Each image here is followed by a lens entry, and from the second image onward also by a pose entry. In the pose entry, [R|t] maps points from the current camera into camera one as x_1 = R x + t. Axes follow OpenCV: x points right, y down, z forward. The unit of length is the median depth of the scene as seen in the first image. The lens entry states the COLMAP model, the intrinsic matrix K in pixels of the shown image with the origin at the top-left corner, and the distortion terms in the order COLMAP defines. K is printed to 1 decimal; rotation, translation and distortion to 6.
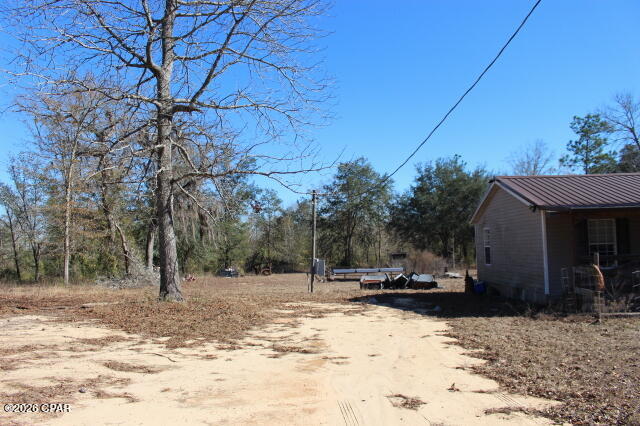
lens RADIAL K [[554.9, 0, 318.2], [0, 554.9, 223.9], [0, 0, 1]] dist [-0.080203, 0.017543]
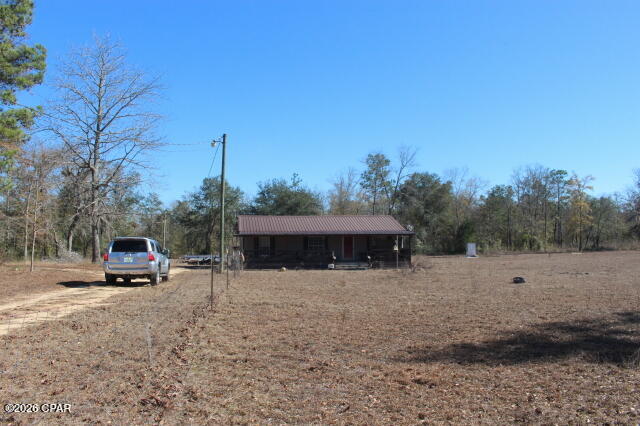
lens RADIAL K [[554.9, 0, 318.2], [0, 554.9, 223.9], [0, 0, 1]] dist [-0.080203, 0.017543]
pose [[0.980906, 0.026682, 0.192643, 0.056795], [-0.029733, 0.999474, 0.012963, -0.025374], [-0.192196, -0.018443, 0.981183, -0.395092]]
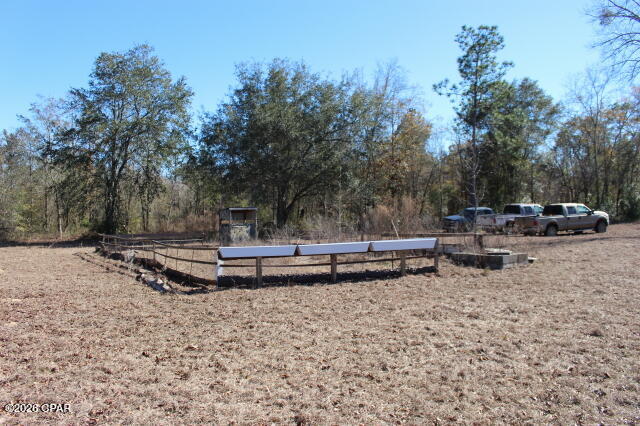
lens RADIAL K [[554.9, 0, 318.2], [0, 554.9, 223.9], [0, 0, 1]] dist [-0.080203, 0.017543]
pose [[0.870063, 0.006449, 0.492898, -0.043613], [-0.037324, 0.997906, 0.052828, 0.030353], [-0.491525, -0.064360, 0.868482, 0.419782]]
